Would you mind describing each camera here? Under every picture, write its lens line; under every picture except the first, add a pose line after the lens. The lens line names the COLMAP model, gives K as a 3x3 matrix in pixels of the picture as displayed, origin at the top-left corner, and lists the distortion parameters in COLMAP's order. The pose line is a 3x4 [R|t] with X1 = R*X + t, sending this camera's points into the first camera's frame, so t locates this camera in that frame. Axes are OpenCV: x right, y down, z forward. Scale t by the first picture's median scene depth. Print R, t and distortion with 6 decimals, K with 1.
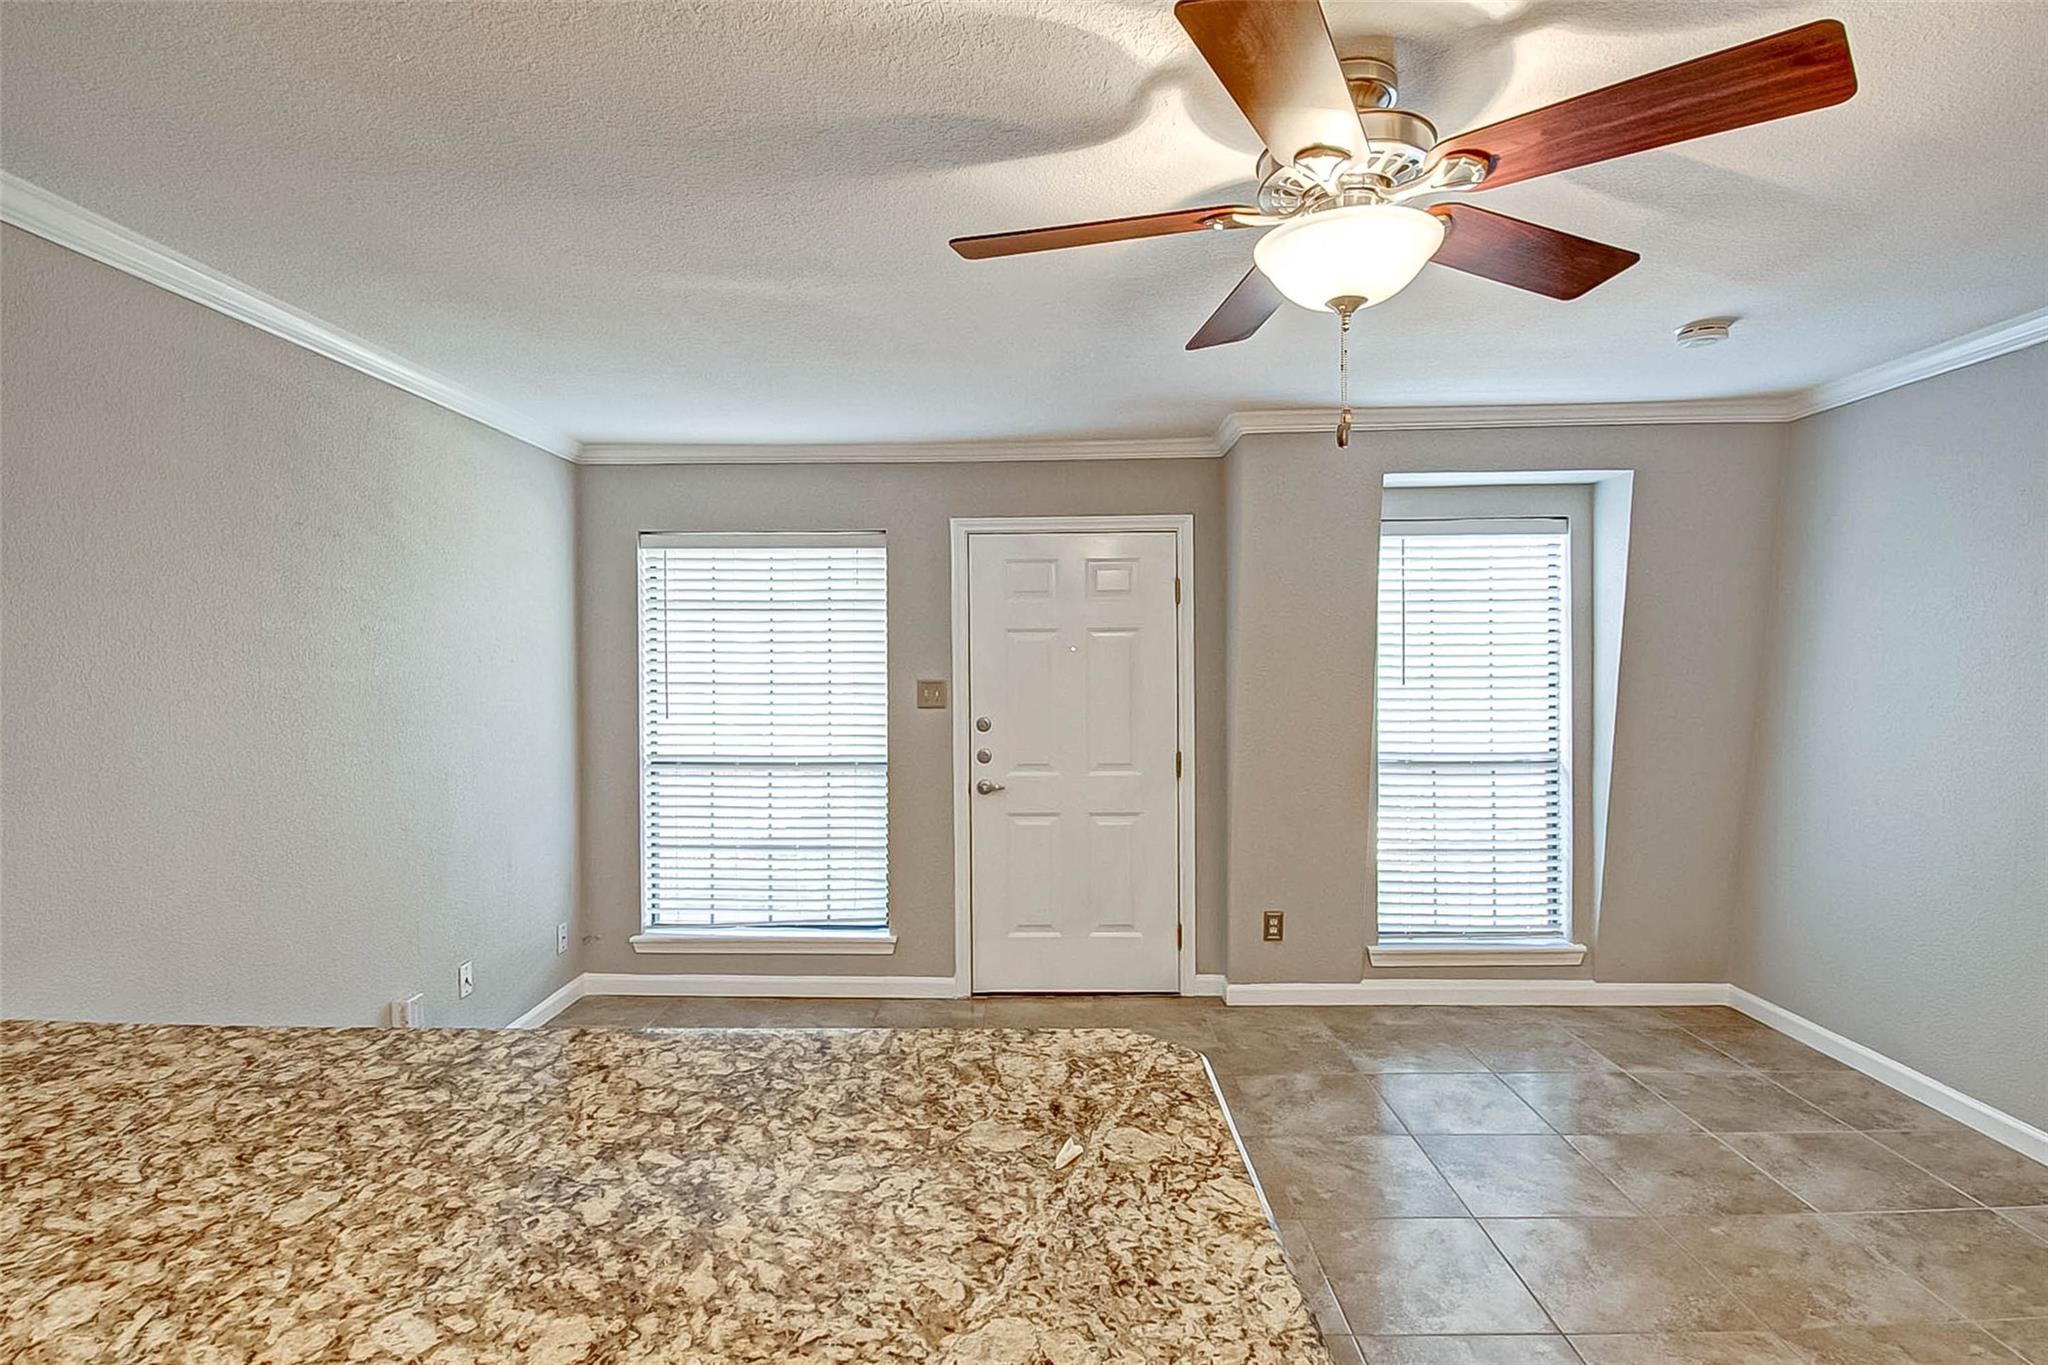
lens RADIAL K [[1005.9, 0, 1000.8], [0, 1005.9, 658.3], [0, 0, 1]] dist [0.008922, -0.019164]
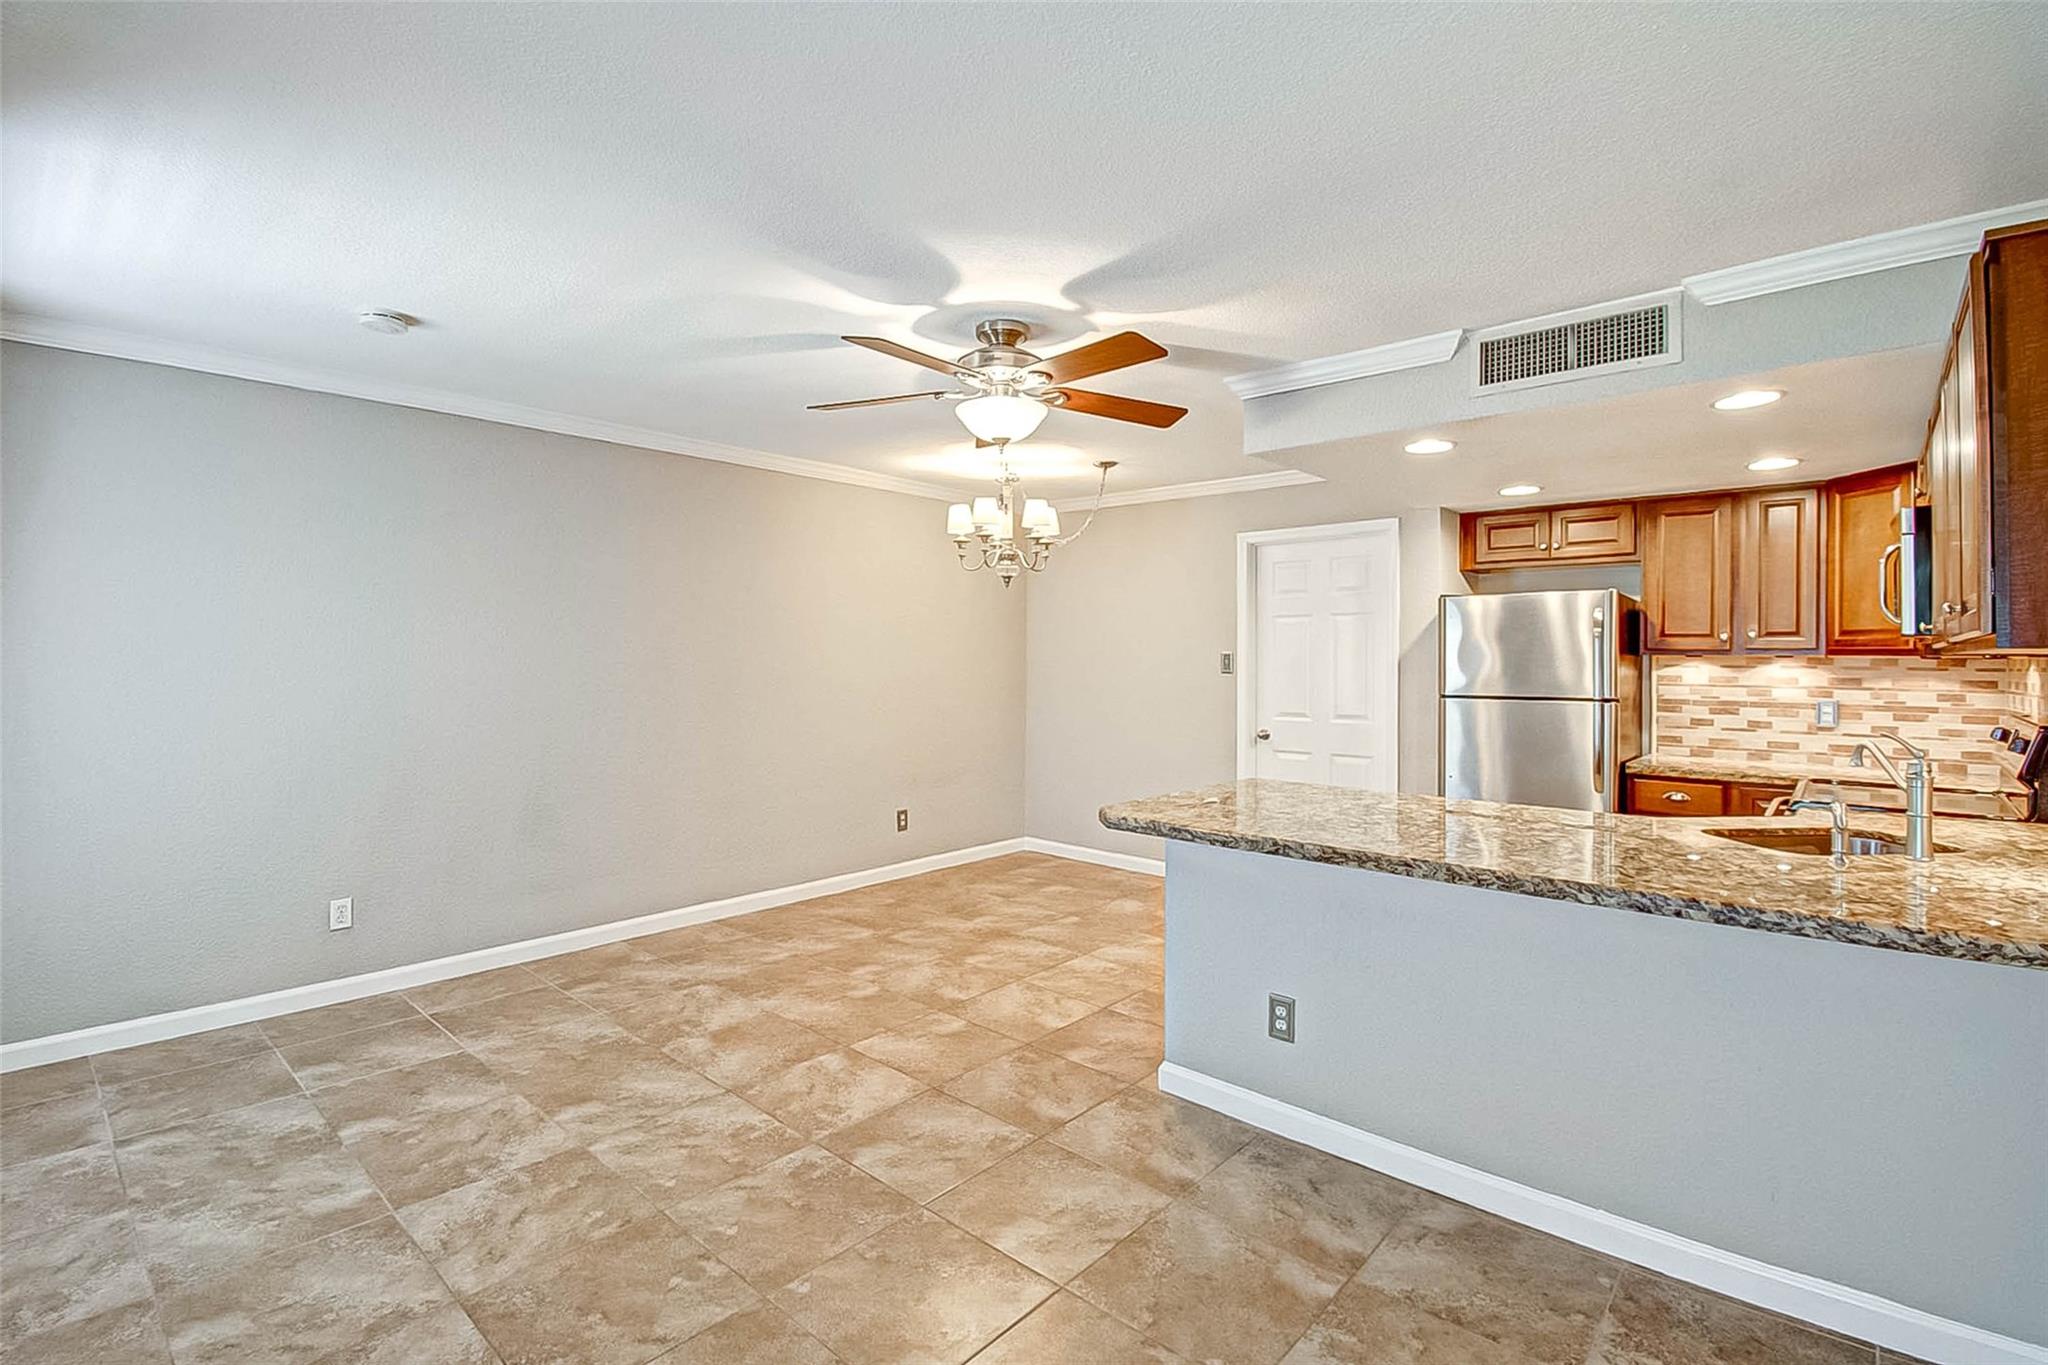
lens RADIAL K [[922.5, 0, 1001.7], [0, 922.5, 653.3], [0, 0, 1]] dist [0.007414, -0.018484]
pose [[-0.755935, 0.008535, 0.654591, -0.315902], [0.000980, 0.999929, -0.011906, 0.030887], [-0.654645, -0.008359, -0.755890, 0.903880]]
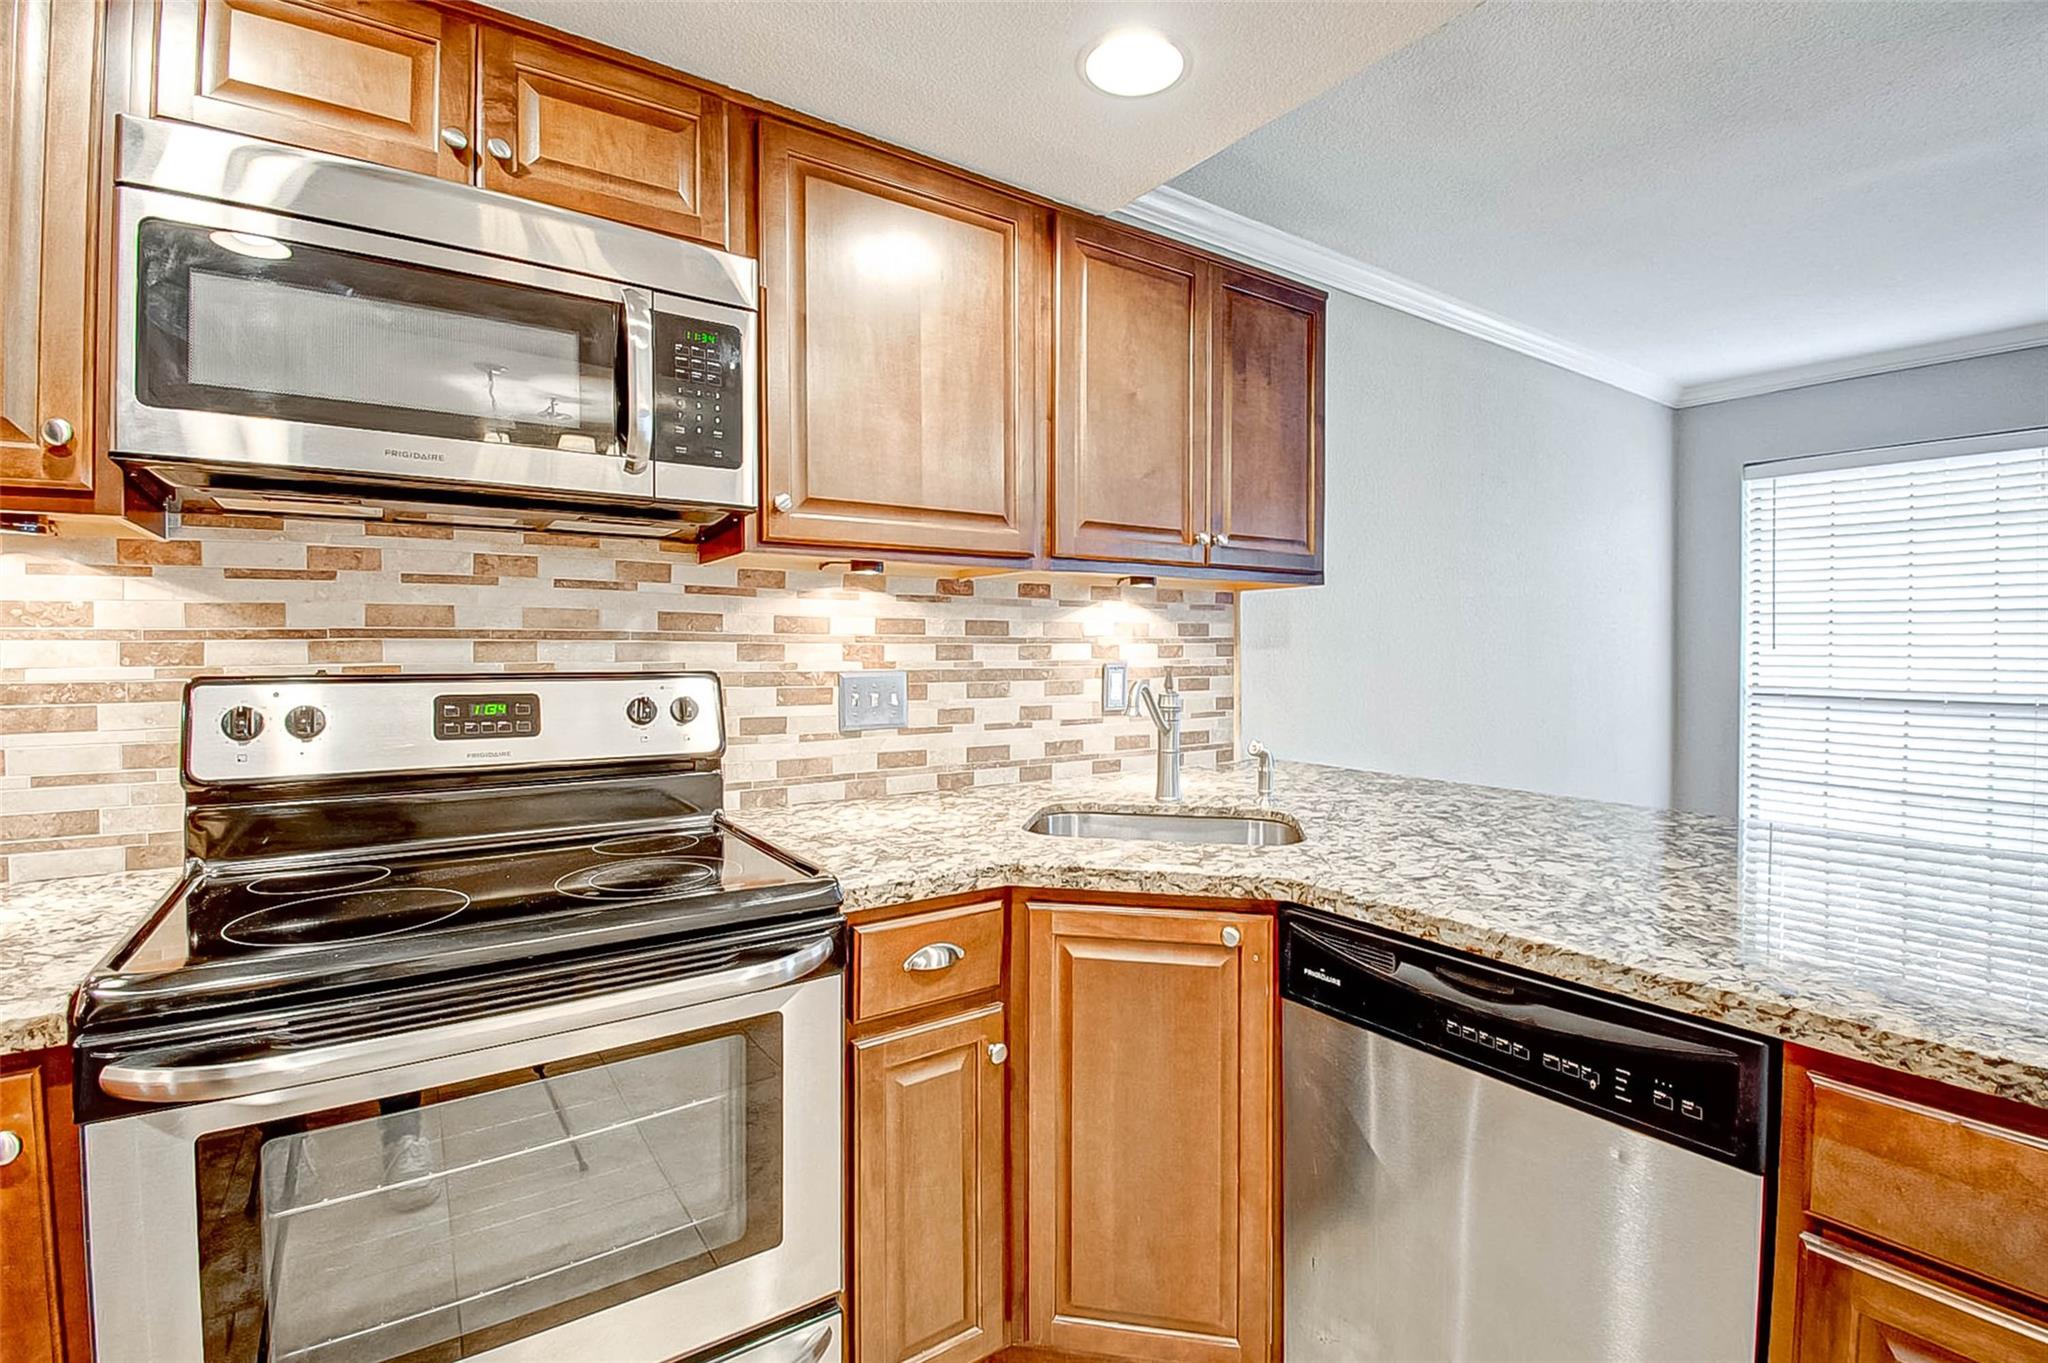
lens RADIAL K [[922.5, 0, 1034.6], [0, 922.5, 653.7], [0, 0, 1]] dist [0.007414, -0.018484]
pose [[0.599436, 0.016664, -0.800249, -0.048267], [-0.004951, 0.999841, 0.017111, 0.058078], [0.800407, -0.006295, 0.599424, -0.139460]]
